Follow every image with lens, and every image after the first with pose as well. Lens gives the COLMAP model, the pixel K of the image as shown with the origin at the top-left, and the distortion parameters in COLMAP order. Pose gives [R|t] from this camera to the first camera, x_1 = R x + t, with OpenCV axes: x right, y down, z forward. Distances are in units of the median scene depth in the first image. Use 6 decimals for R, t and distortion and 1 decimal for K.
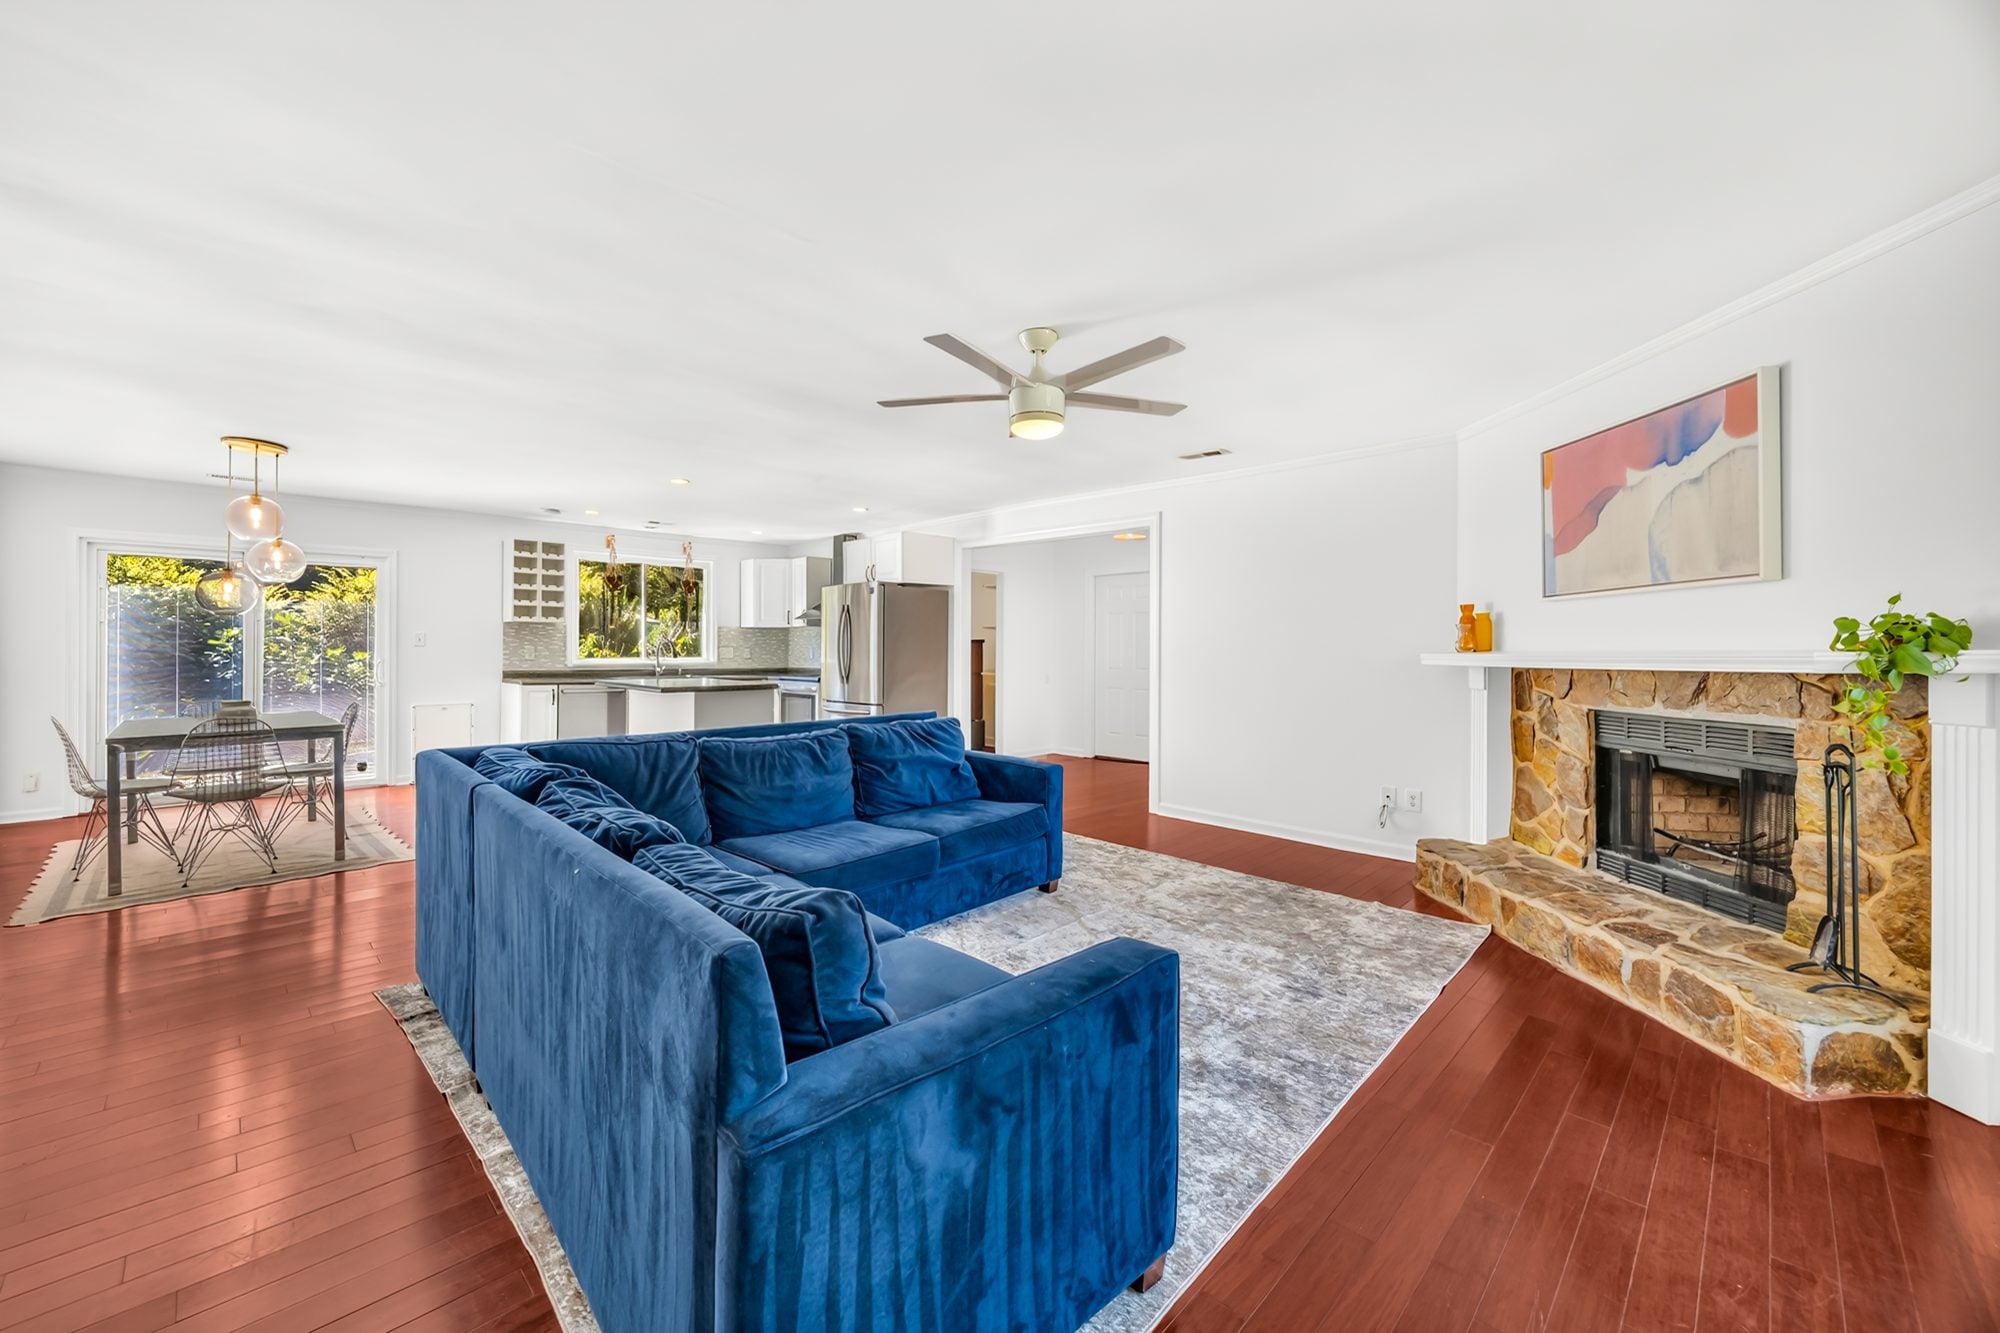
lens RADIAL K [[785.4, 0, 994.8], [0, 785.4, 639.9], [0, 0, 1]] dist [-0.000166, -0.007053]
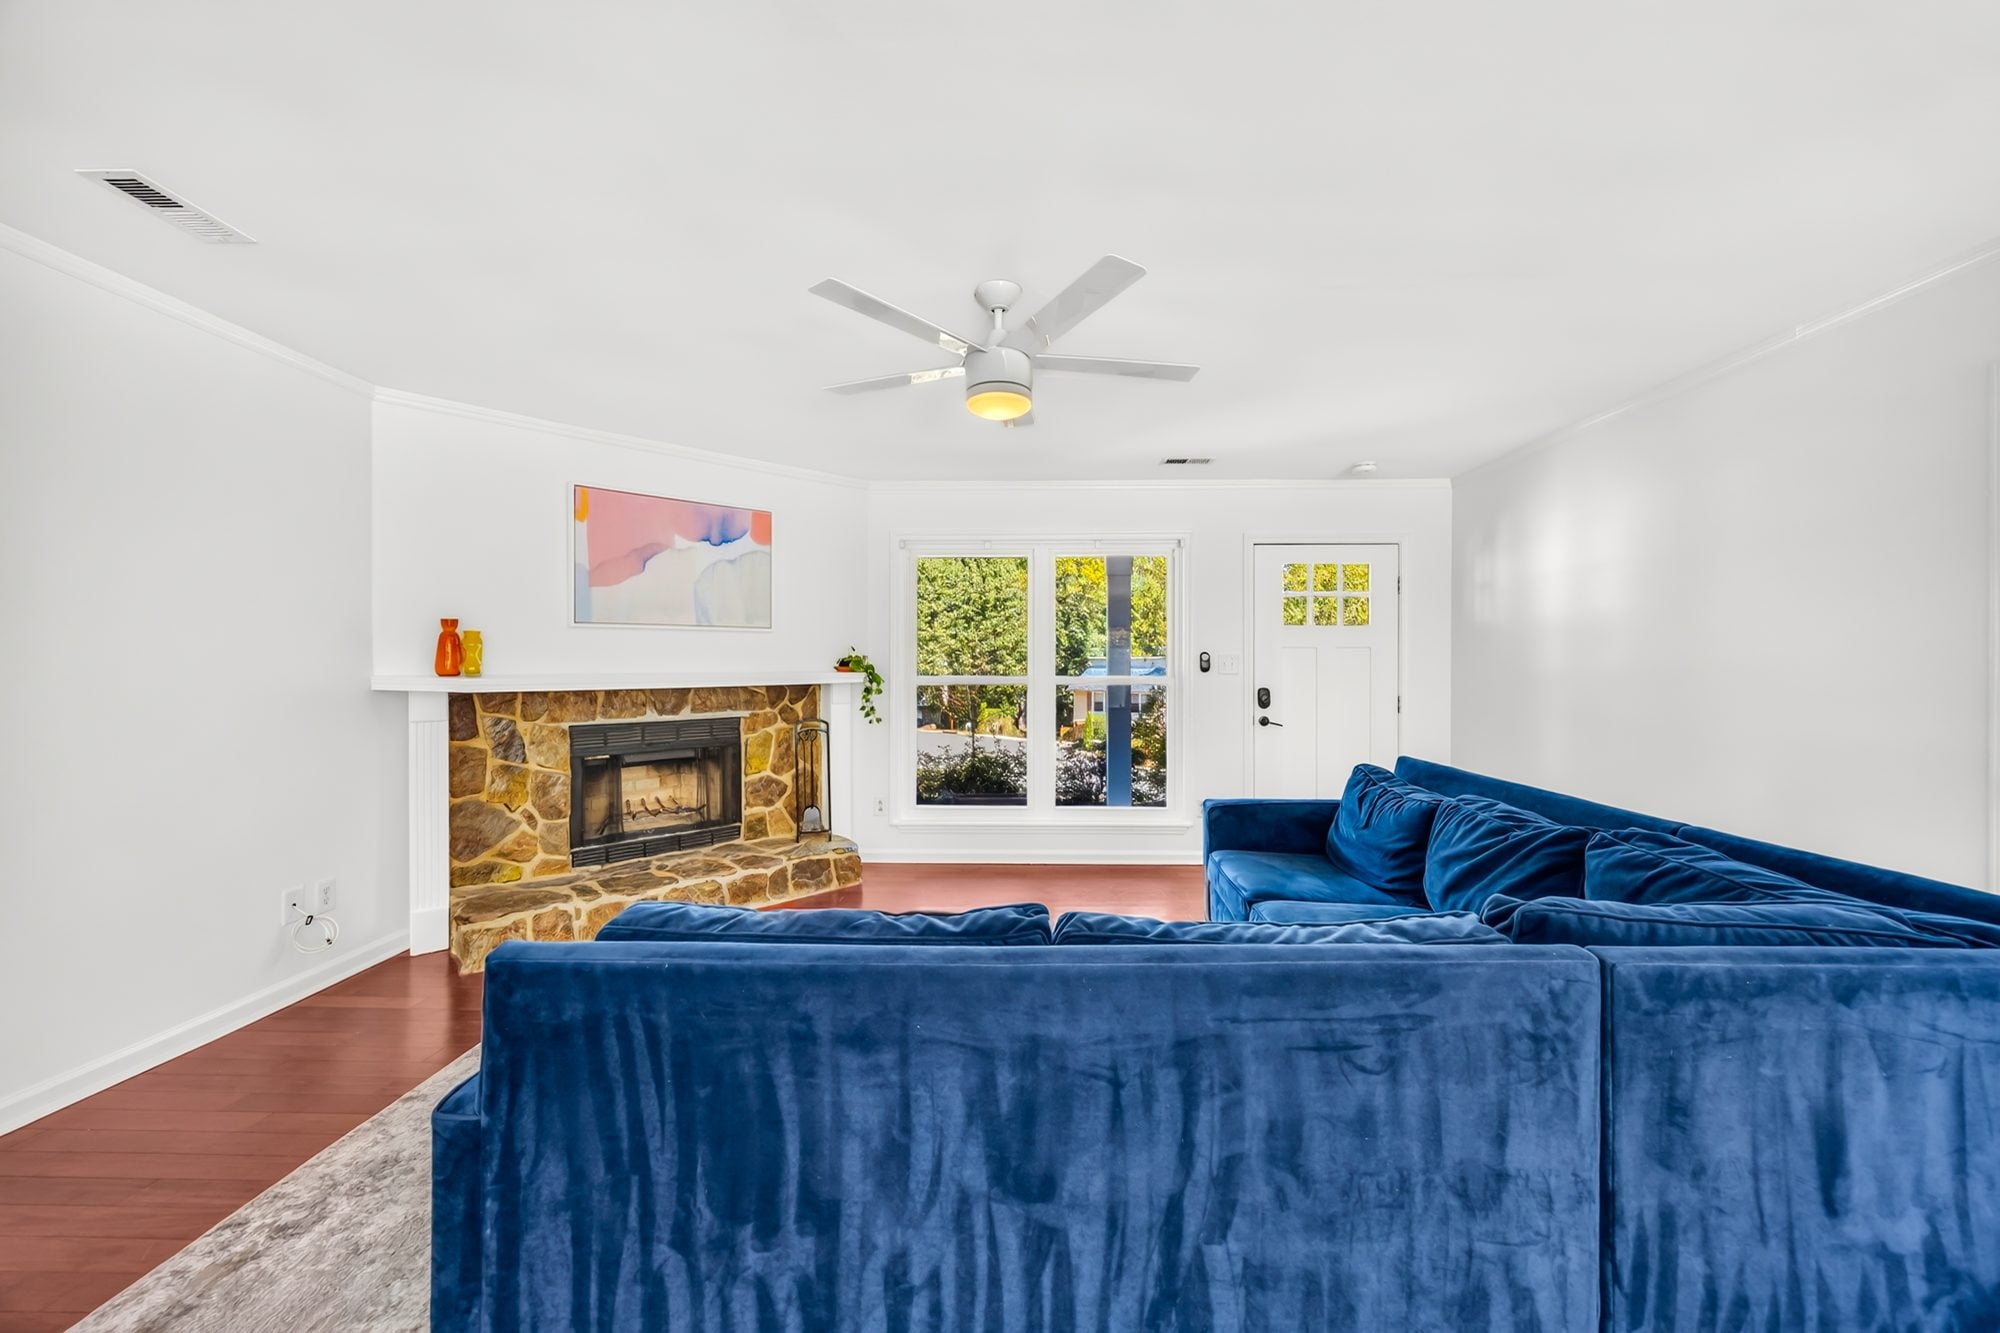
lens RADIAL K [[781.4, 0, 1000.0], [0, 781.4, 666.5], [0, 0, 1]] dist [0.002618, 0.000255]
pose [[-0.685799, -0.002204, 0.727787, -0.510758], [-0.009866, 0.999932, -0.006269, 0.005867], [-0.727724, -0.011479, -0.685774, 1.456762]]
